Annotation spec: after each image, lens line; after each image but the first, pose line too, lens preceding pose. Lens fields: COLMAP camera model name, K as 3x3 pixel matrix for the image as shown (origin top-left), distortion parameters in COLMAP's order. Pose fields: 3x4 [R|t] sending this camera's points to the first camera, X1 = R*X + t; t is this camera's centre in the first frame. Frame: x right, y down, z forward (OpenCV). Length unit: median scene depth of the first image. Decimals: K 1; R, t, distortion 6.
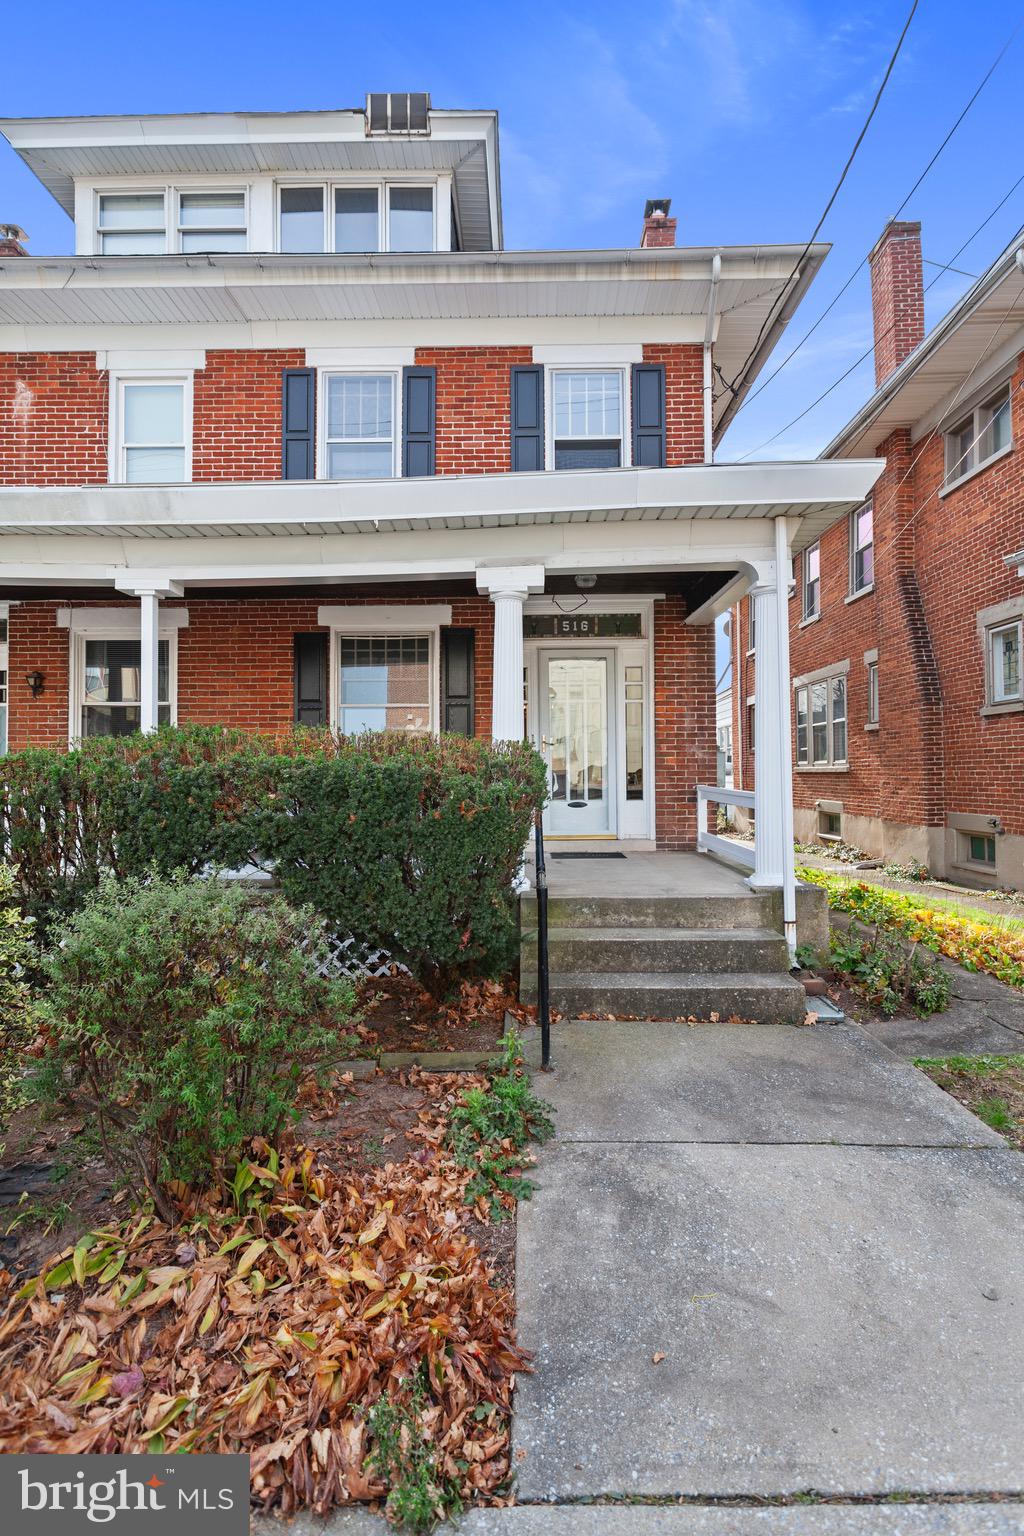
lens RADIAL K [[729.9, 0, 512.8], [0, 729.9, 766.6], [0, 0, 1]] dist [0.002724, 0.000731]
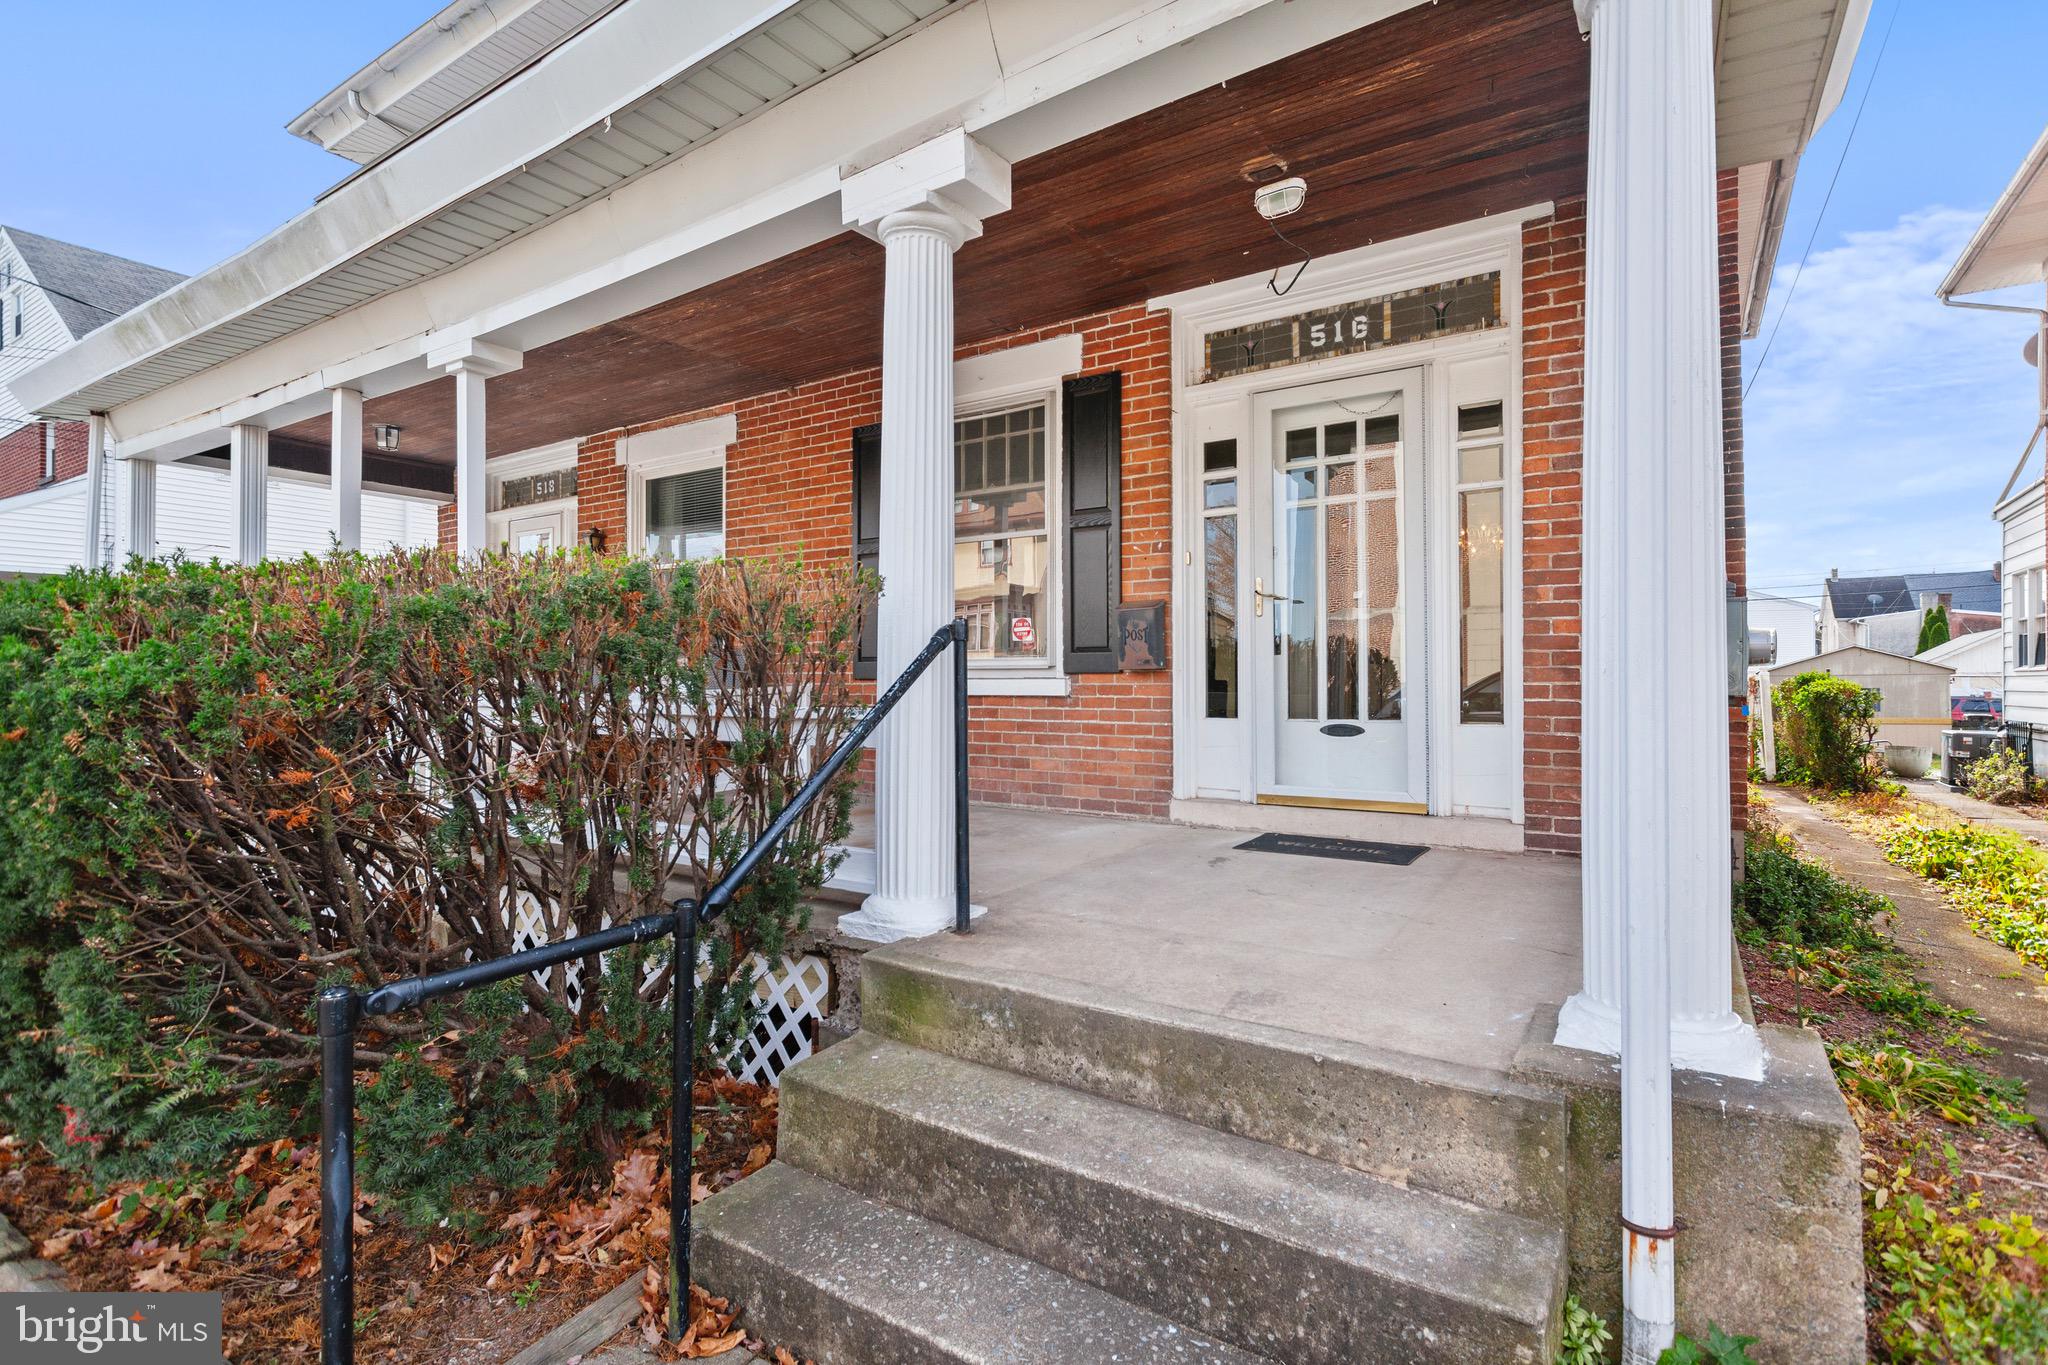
lens RADIAL K [[973.2, 0, 1021.1], [0, 973.2, 676.6], [0, 0, 1]] dist [0.002724, 0.000731]
pose [[0.841456, 0.002365, -0.540320, 0.250383], [0.002653, 0.999960, 0.008508, 0.014063], [0.540319, -0.008593, 0.841416, 0.399402]]
